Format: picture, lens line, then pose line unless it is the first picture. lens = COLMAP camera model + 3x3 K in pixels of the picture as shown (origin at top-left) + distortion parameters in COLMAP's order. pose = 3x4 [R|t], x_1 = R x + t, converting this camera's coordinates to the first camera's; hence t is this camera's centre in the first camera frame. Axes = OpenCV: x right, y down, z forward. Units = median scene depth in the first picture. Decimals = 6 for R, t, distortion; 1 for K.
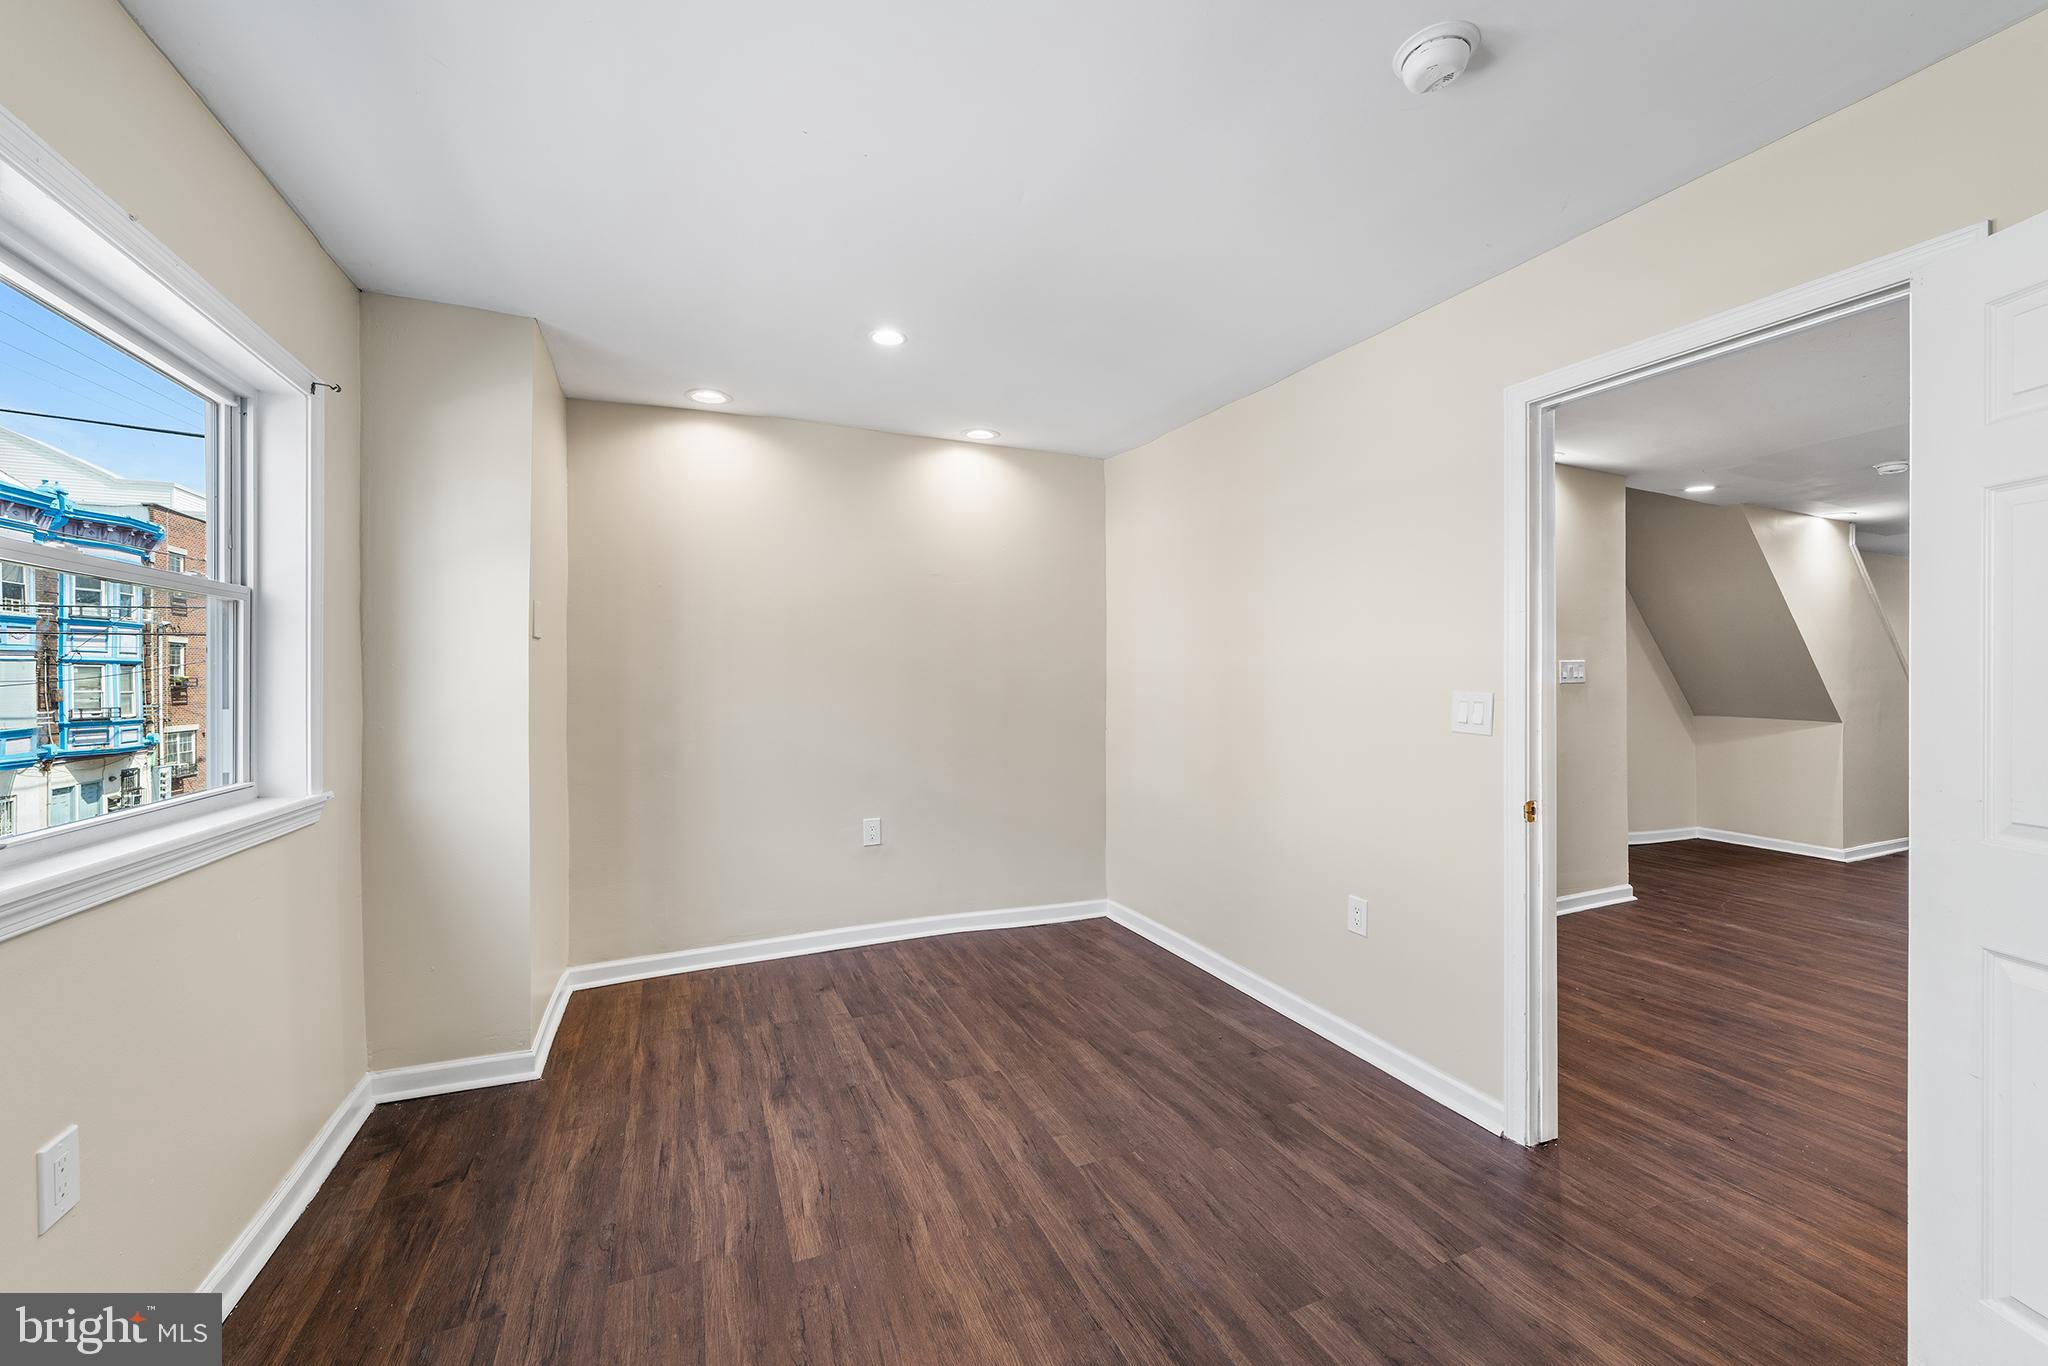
lens RADIAL K [[783.9, 0, 1030.8], [0, 783.9, 667.9], [0, 0, 1]] dist [-0.002506, -0.000533]
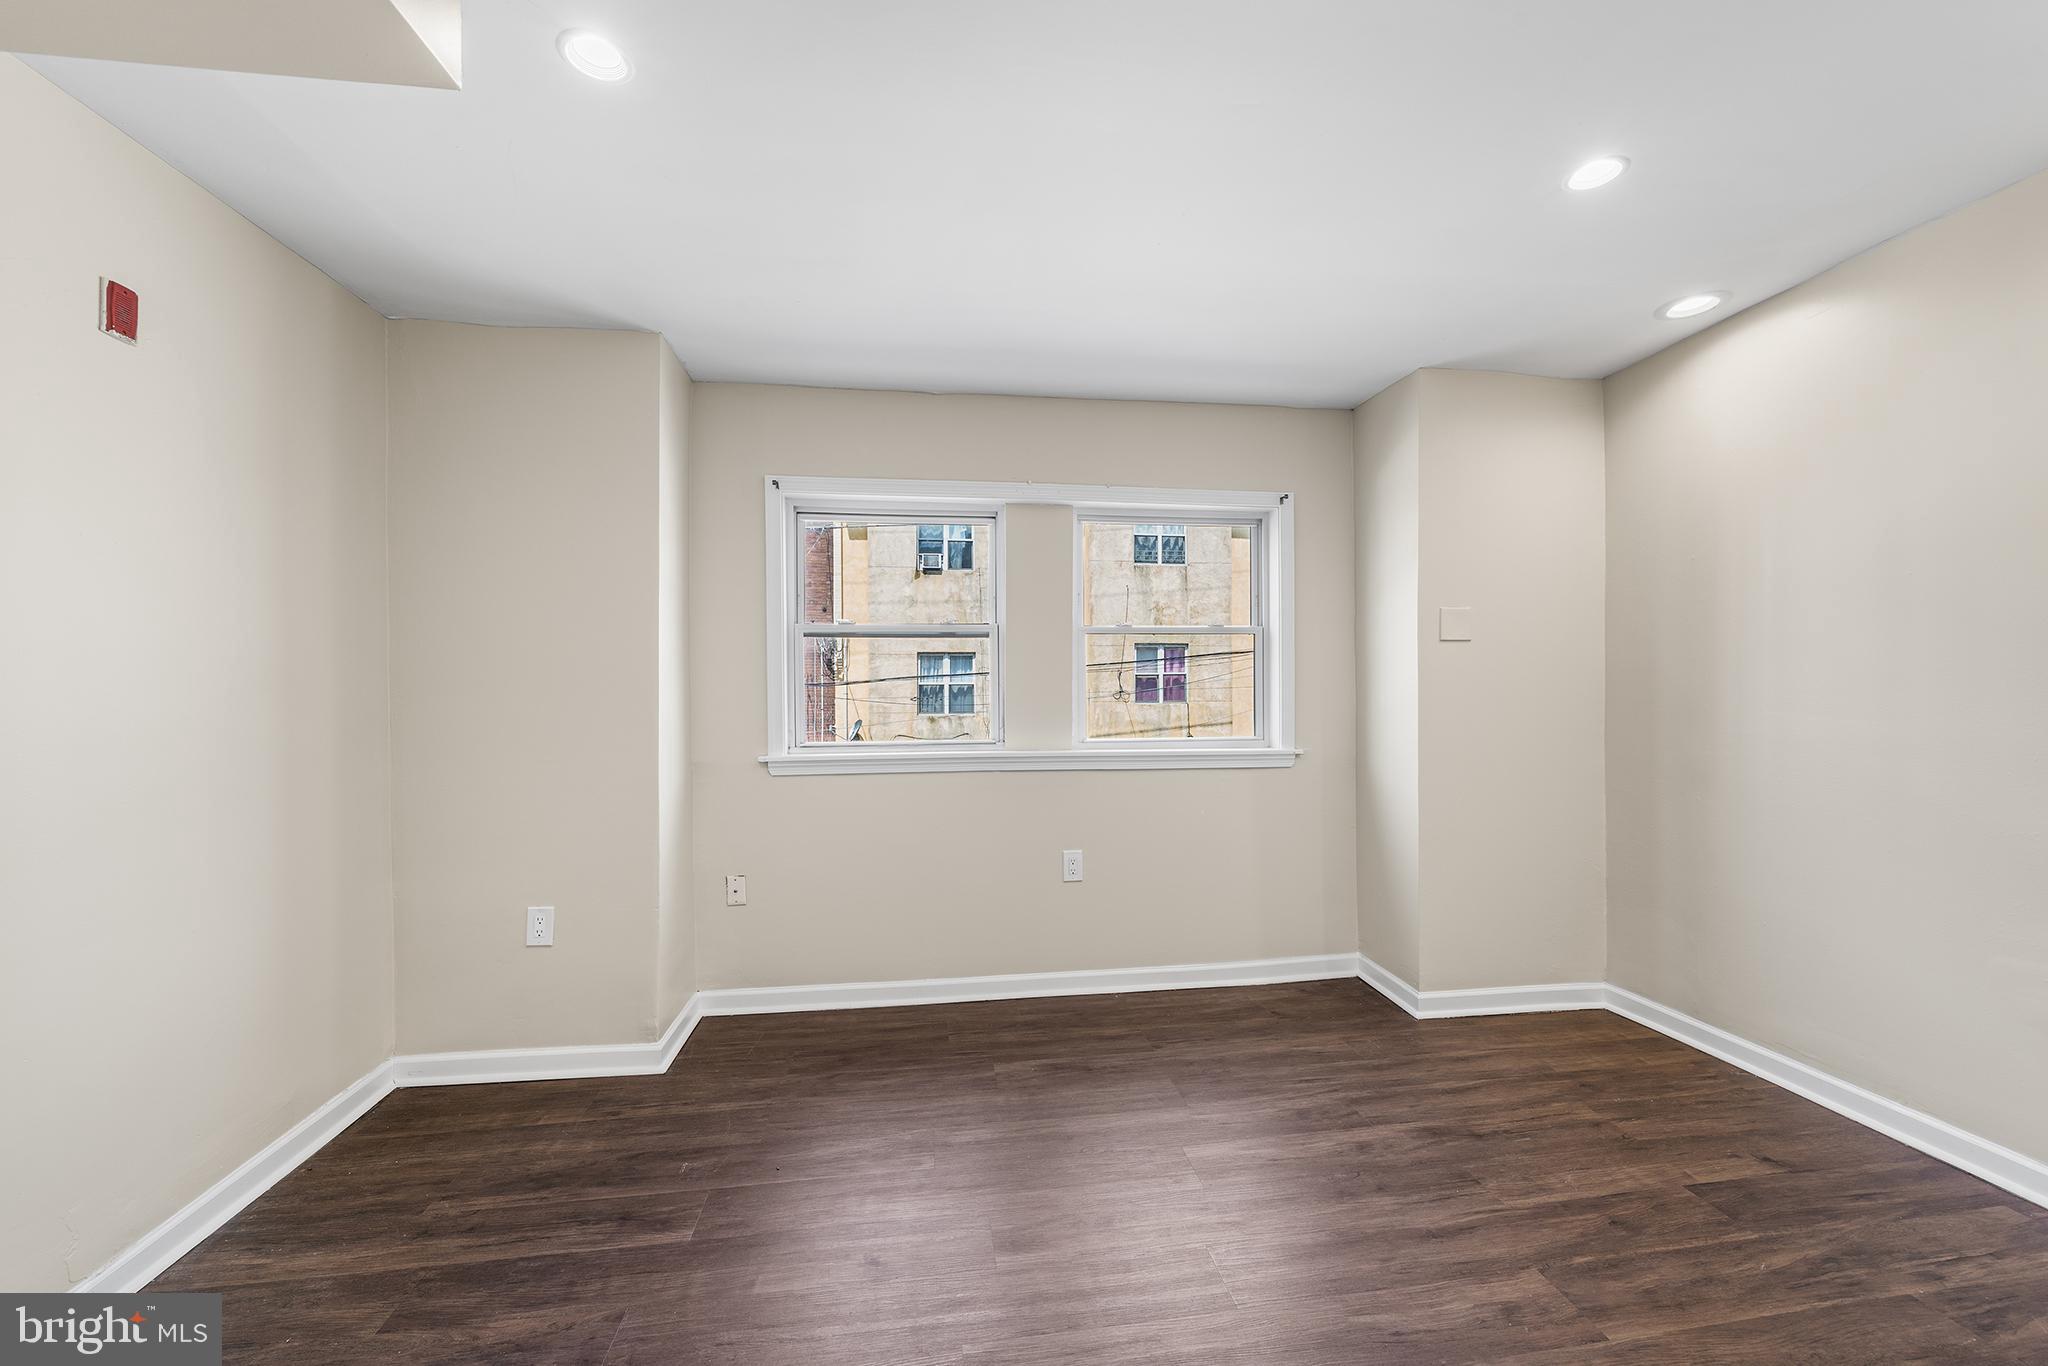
lens RADIAL K [[783.9, 0, 1023.6], [0, 783.9, 674.7], [0, 0, 1]] dist [-0.002506, -0.000533]
pose [[-0.266826, -0.002513, -0.963741, 0.641227], [0.013907, 0.999882, -0.006457, 0.009559], [0.963644, -0.015125, -0.266760, 0.732087]]
